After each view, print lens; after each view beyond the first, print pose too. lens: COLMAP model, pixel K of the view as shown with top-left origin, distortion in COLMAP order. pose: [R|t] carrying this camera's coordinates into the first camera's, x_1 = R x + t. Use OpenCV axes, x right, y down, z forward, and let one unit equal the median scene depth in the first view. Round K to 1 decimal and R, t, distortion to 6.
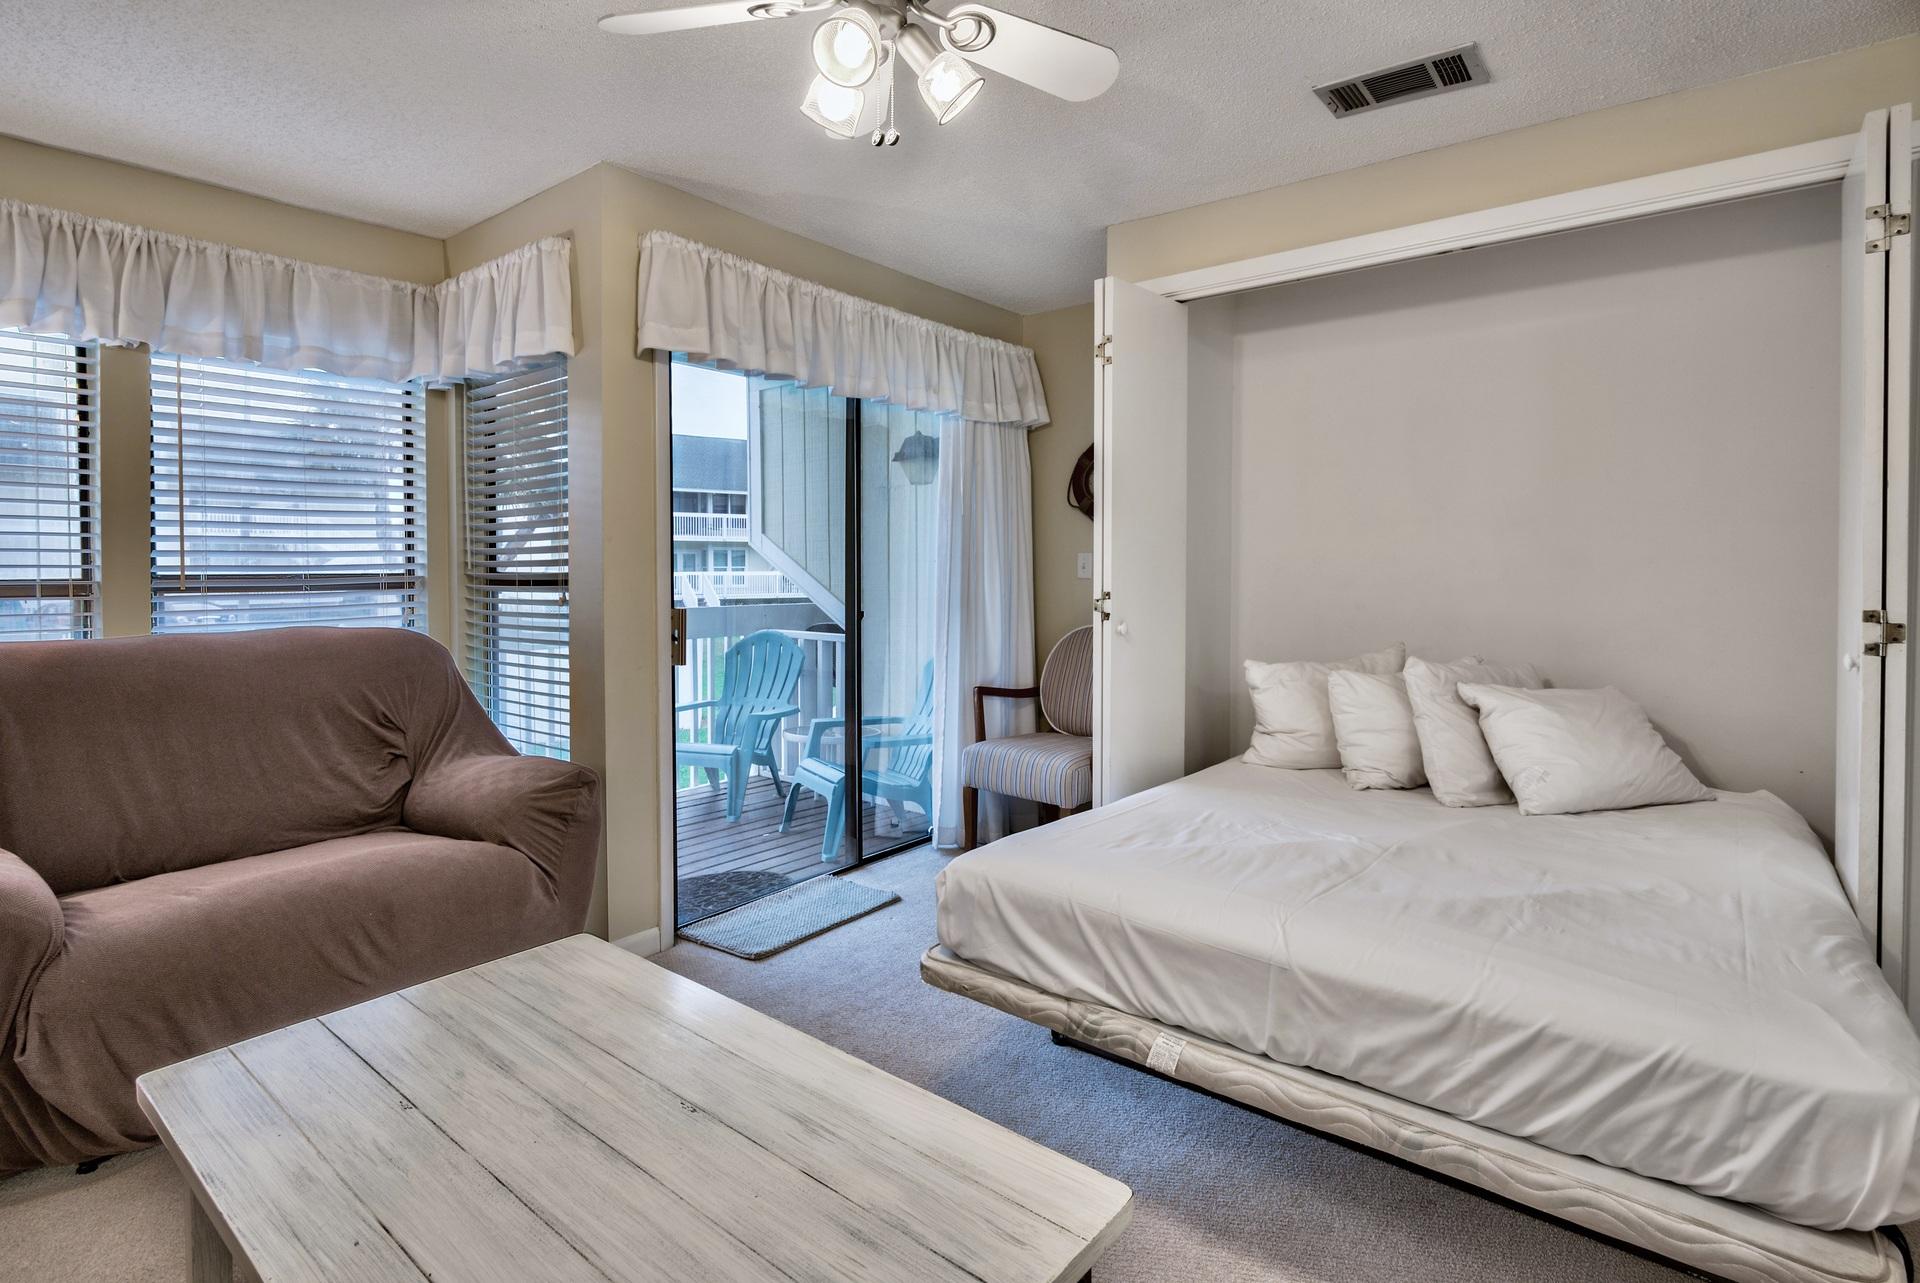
lens RADIAL K [[942.5, 0, 959.7], [0, 942.5, 618.5], [0, 0, 1]] dist [-0.001033, -0.001434]
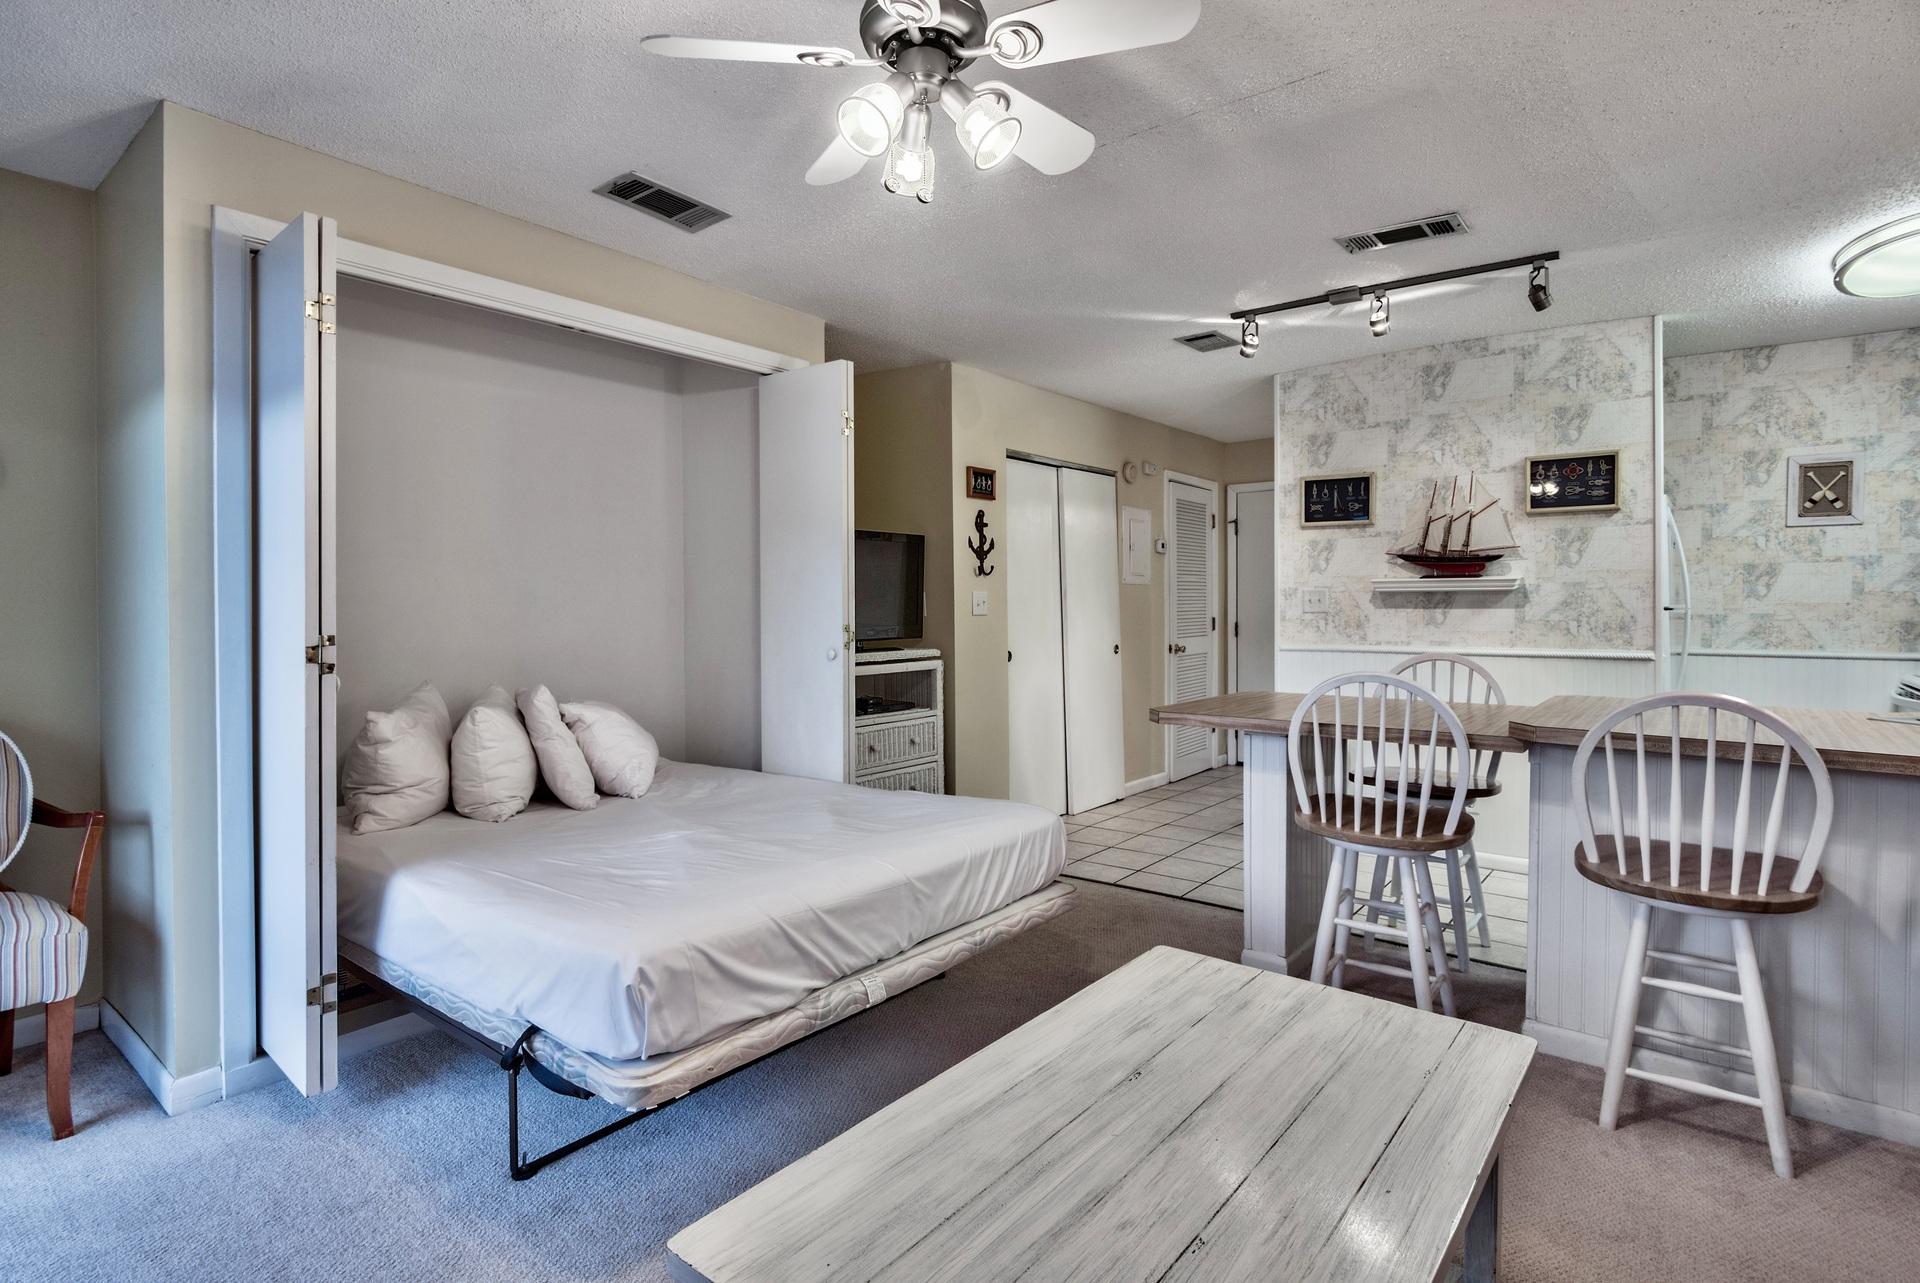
lens RADIAL K [[967.6, 0, 919.9], [0, 967.6, 597.6], [0, 0, 1]] dist [-0.007391, -0.000031]
pose [[0.007145, 0.009868, 0.999926, -1.155221], [0.053997, 0.998489, -0.010240, -0.047668], [-0.998516, 0.054066, 0.006602, 0.964541]]
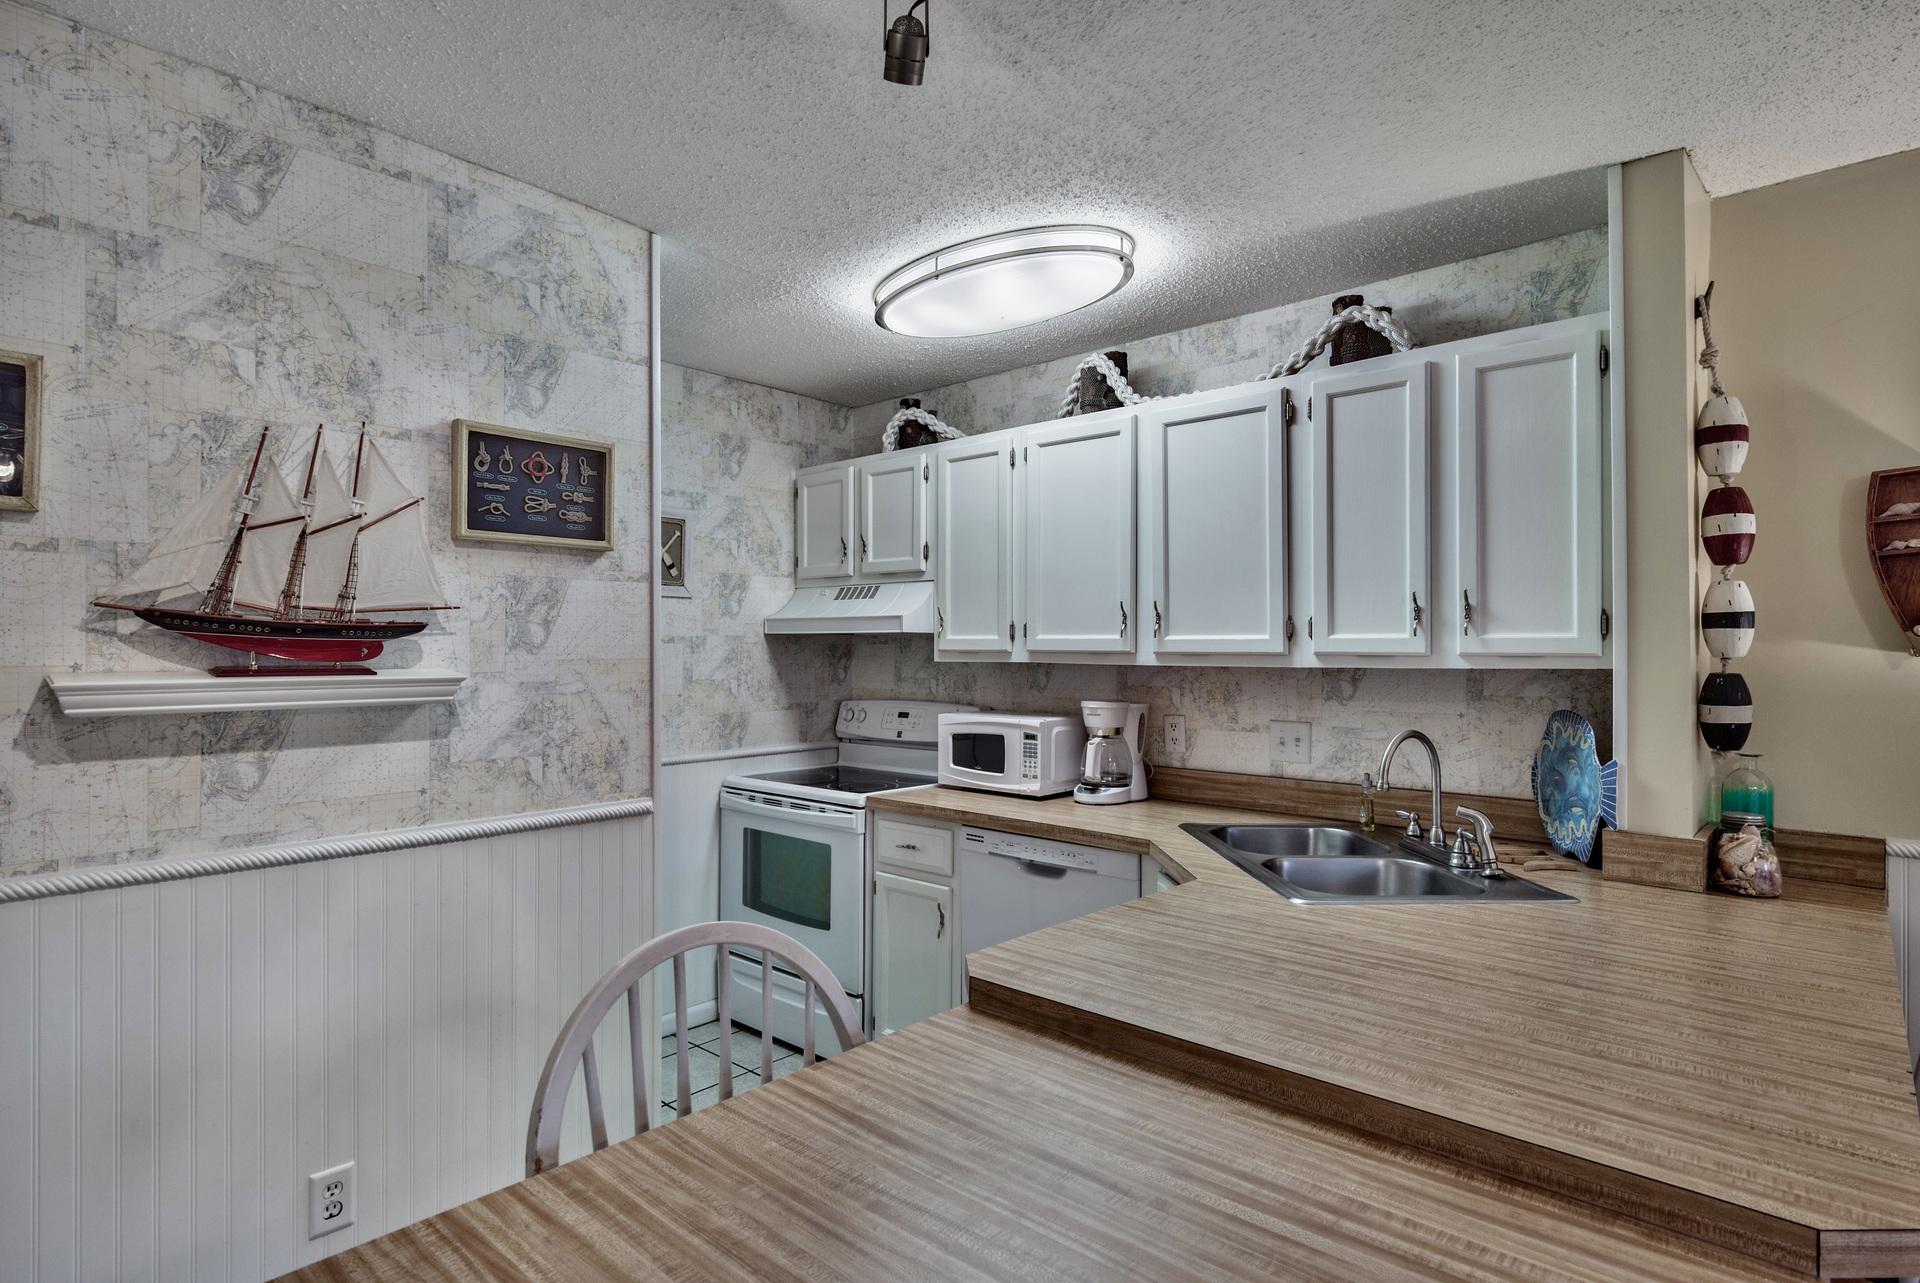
lens RADIAL K [[965.2, 0, 959.9], [0, 965.2, 652.4], [0, 0, 1]] dist [-0.001253, 0.000283]
pose [[-0.998975, 0.001217, 0.045246, 0.893586], [0.003810, 0.998352, 0.057257, -0.141180], [-0.045101, 0.057370, -0.997334, 0.518192]]
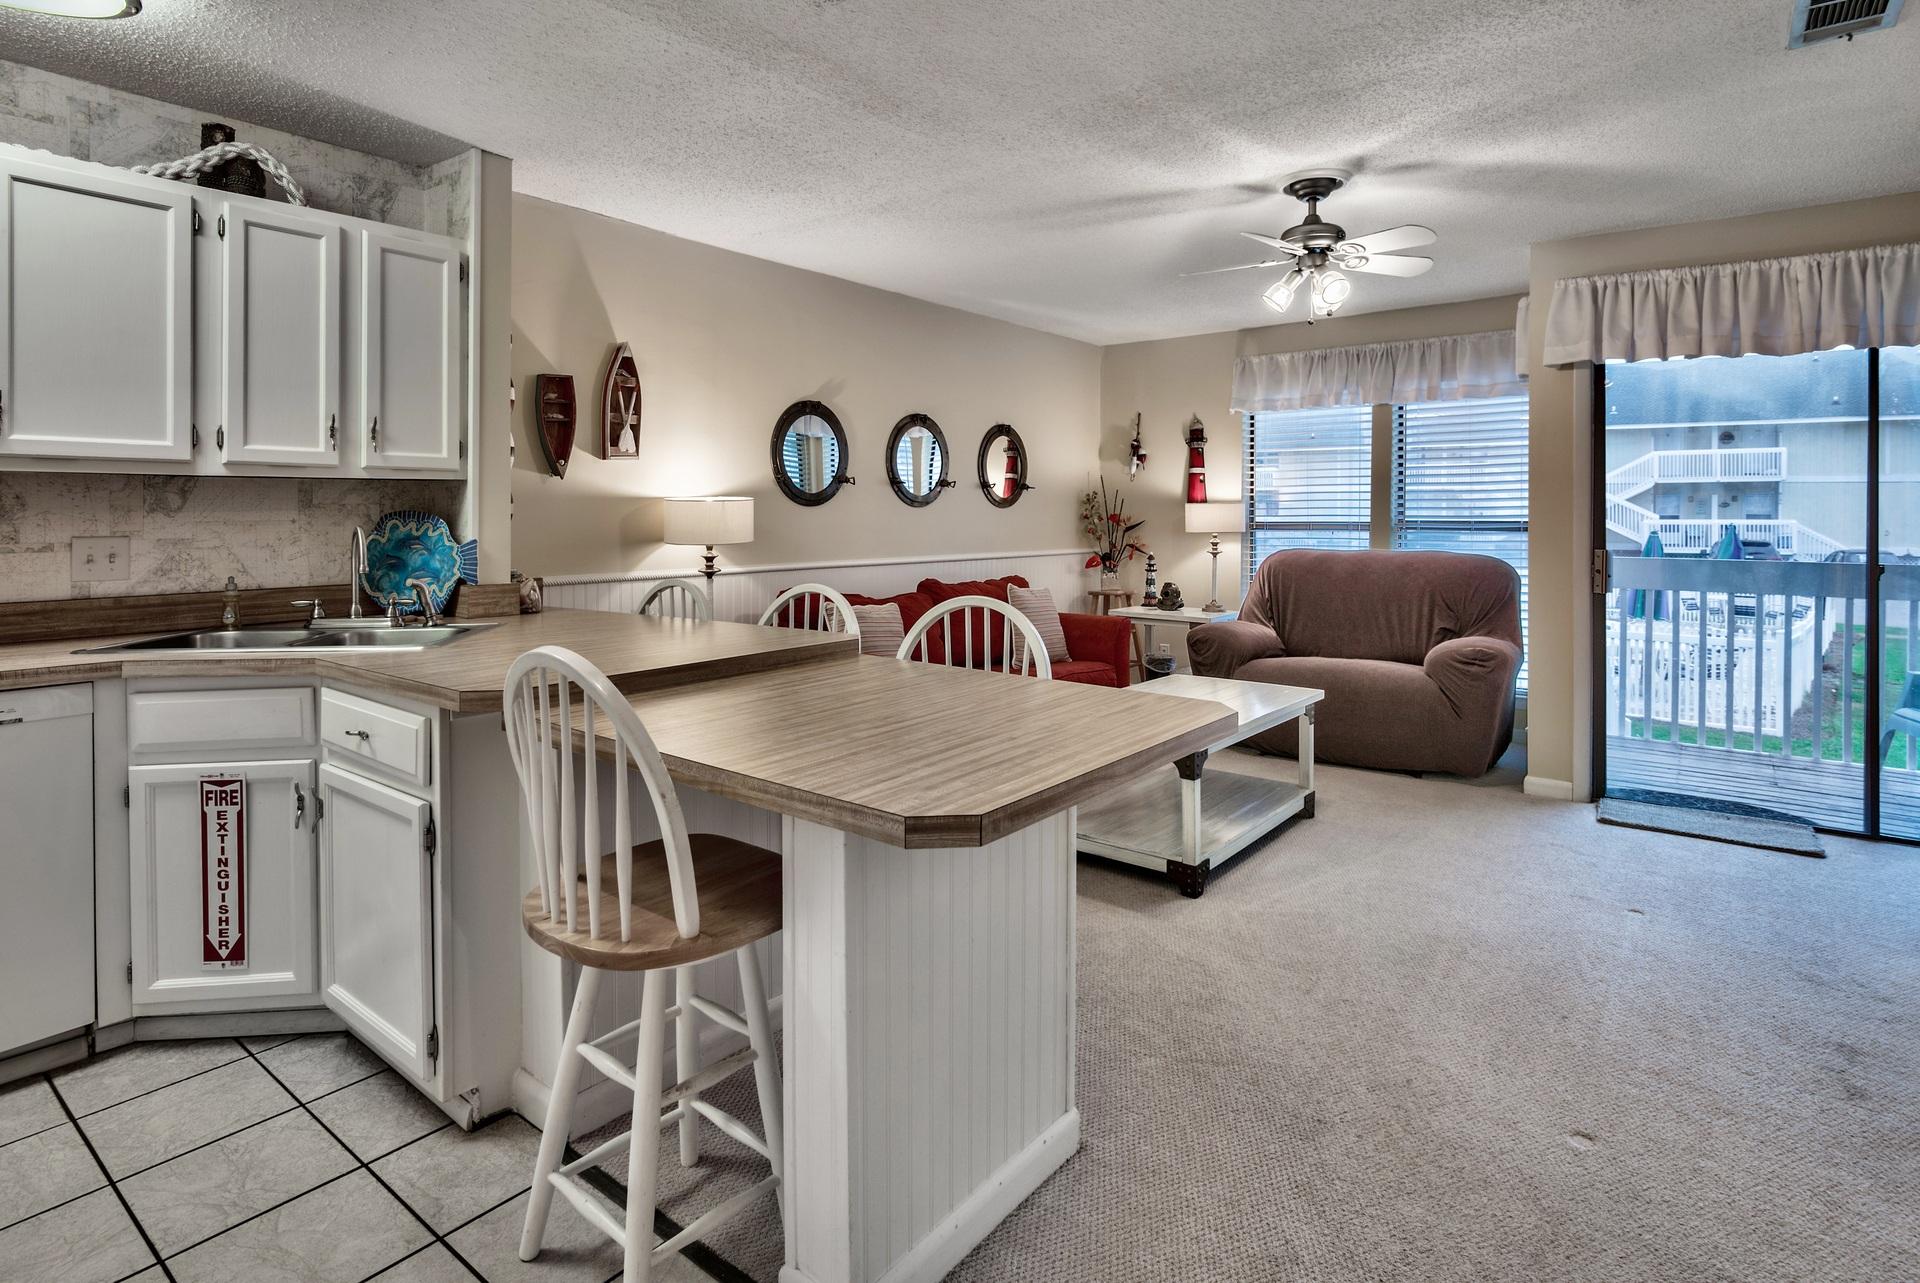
lens RADIAL K [[983.6, 0, 926.5], [0, 983.6, 549.3], [0, 0, 1]] dist [-0.002657, -0.000236]
pose [[-0.004548, 0.040274, -0.999178, 2.092599], [-0.054923, 0.997670, 0.040463, -0.029946], [0.998480, 0.055062, -0.002325, 0.126802]]
